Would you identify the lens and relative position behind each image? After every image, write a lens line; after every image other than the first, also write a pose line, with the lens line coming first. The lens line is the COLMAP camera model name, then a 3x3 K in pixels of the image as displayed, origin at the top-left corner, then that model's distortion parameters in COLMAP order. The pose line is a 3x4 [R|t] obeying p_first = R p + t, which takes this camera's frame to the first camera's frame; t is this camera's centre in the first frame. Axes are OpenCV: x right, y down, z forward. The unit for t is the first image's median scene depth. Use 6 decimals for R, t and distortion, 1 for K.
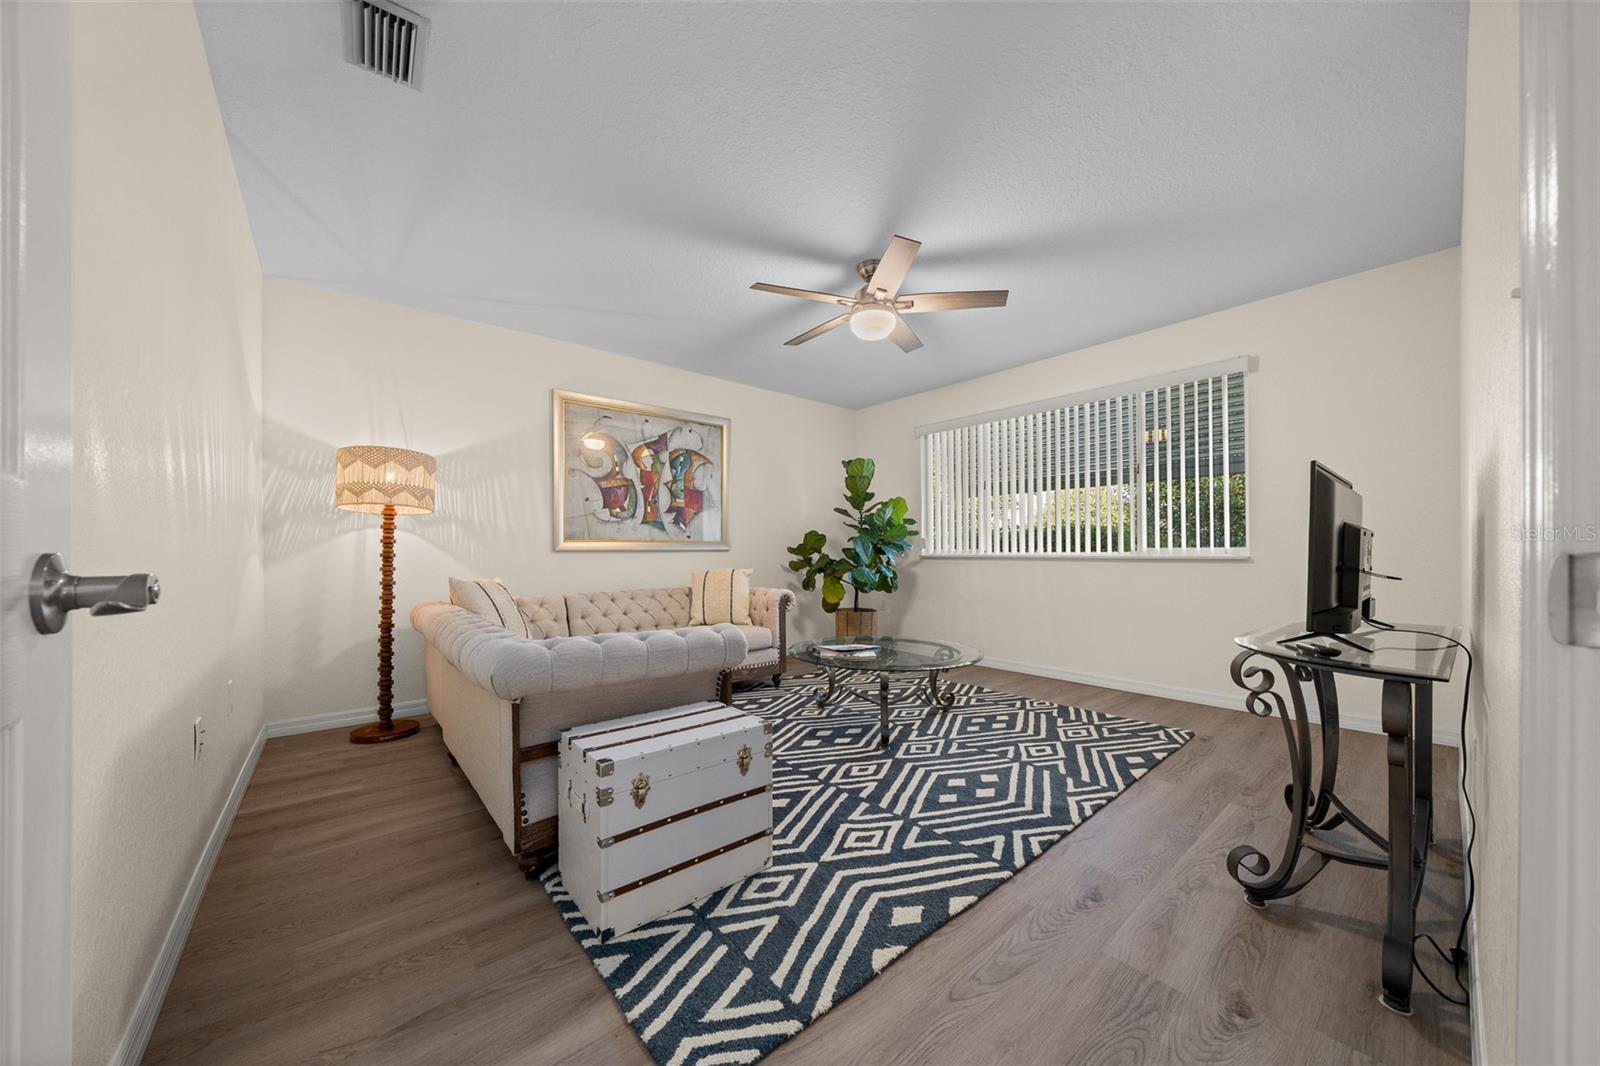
lens RADIAL K [[552.7, 0, 792.2], [0, 552.7, 544.2], [0, 0, 1]] dist [-0.006639, -0.000187]
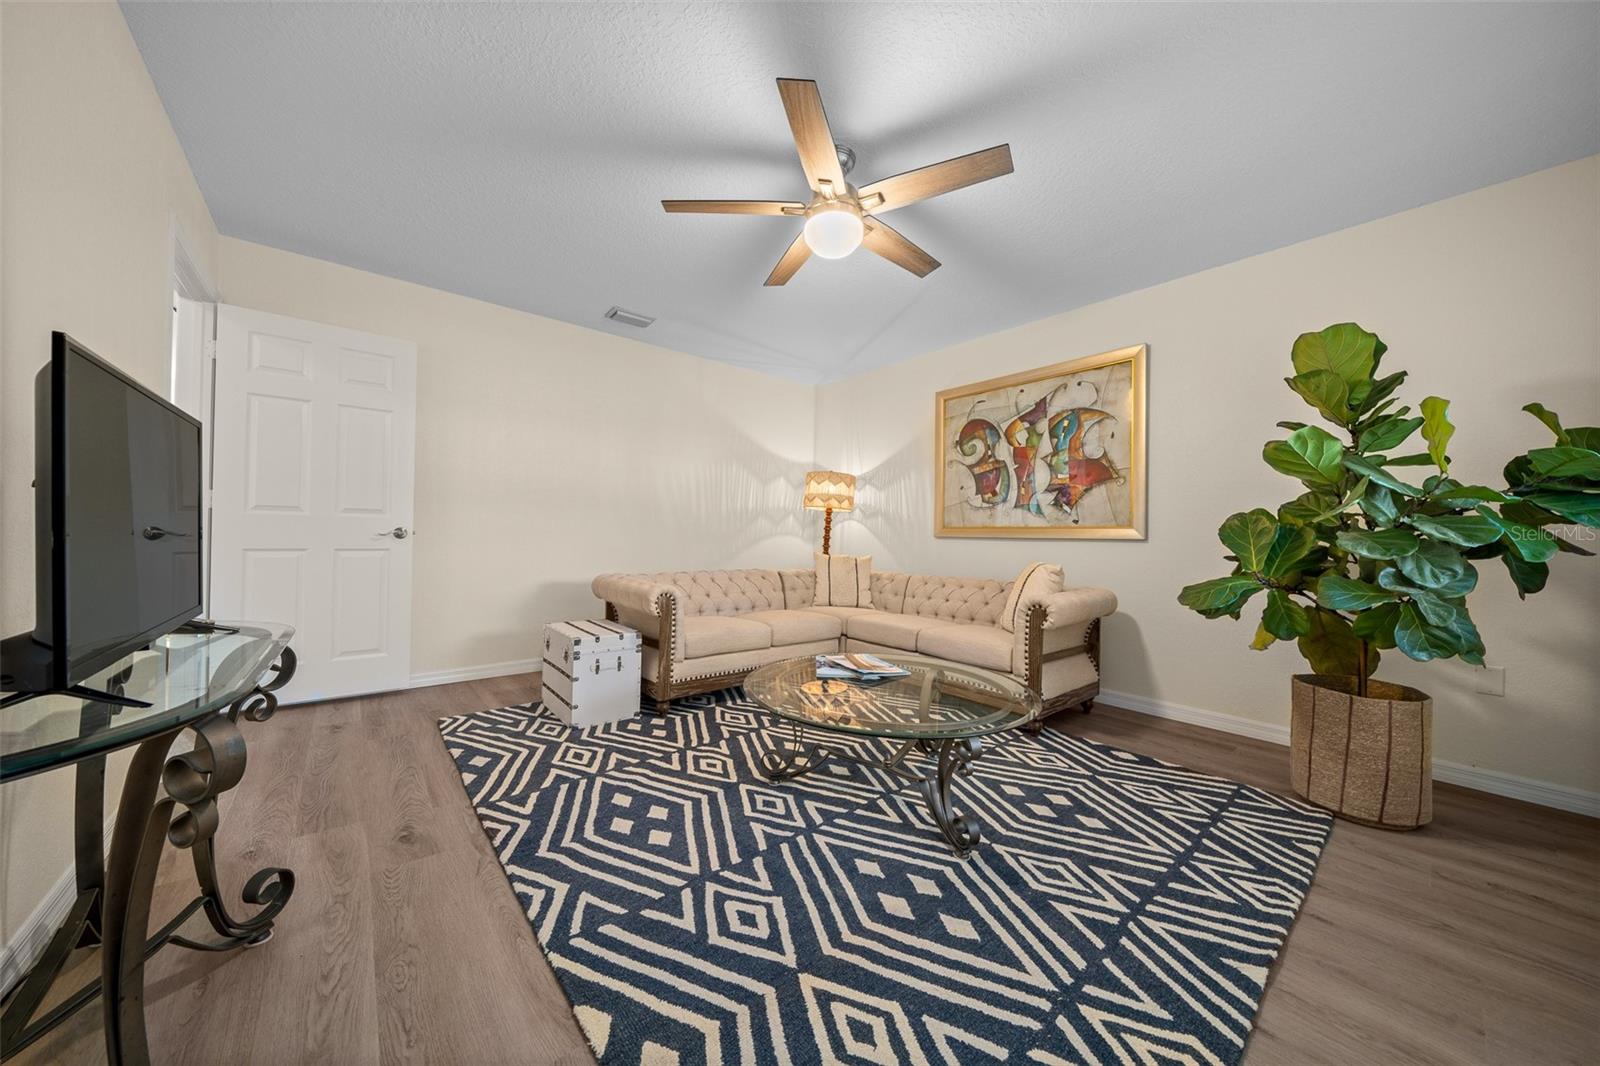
lens RADIAL K [[536.8, 0, 800.0], [0, 536.8, 533.0], [0, 0, 1]] dist [-0.000938, -0.000042]
pose [[0.004992, 0.000065, -0.999988, 0.621157], [-0.004091, 0.999992, 0.000044, 0.005098], [0.999979, 0.004091, 0.004992, 0.676722]]
